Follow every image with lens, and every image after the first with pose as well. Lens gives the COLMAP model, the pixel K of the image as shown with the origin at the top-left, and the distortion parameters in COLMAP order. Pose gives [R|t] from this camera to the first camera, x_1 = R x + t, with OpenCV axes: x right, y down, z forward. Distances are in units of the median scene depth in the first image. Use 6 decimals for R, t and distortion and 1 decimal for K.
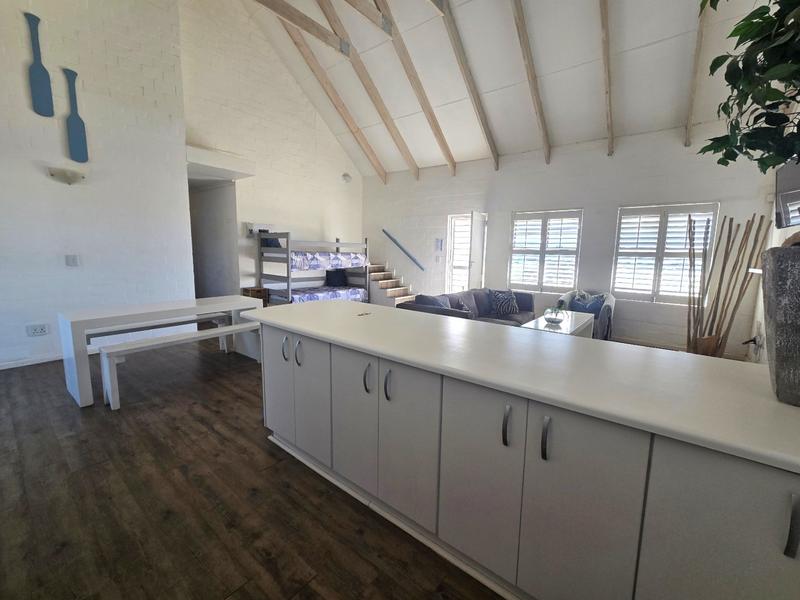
lens RADIAL K [[324.3, 0, 397.4], [0, 324.3, 297.2], [0, 0, 1]] dist [-0.007887, 0.001237]
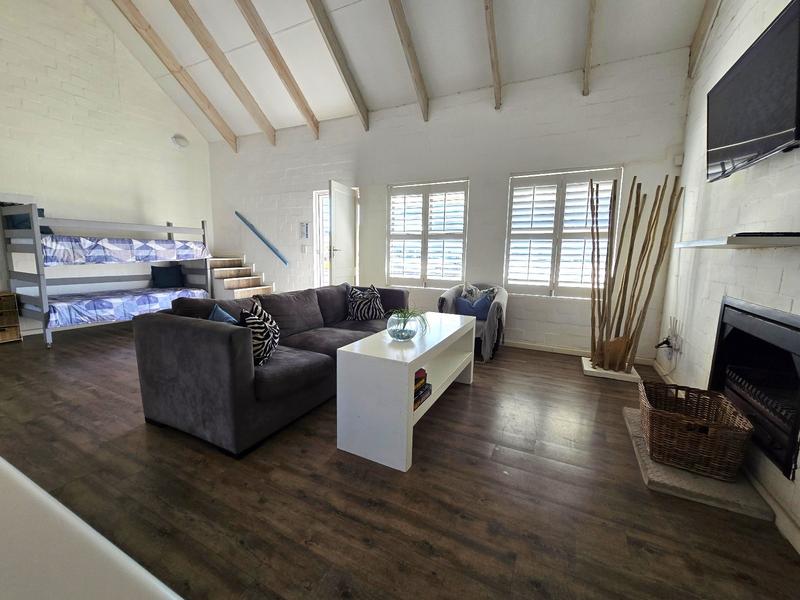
lens RADIAL K [[324.3, 0, 383.6], [0, 324.3, 300.0], [0, 0, 1]] dist [-0.007887, 0.001237]
pose [[0.983006, -0.034729, 0.180256, 0.207238], [0.032606, 0.999360, 0.014728, -0.000834], [-0.180652, -0.008600, 0.983509, 0.250457]]
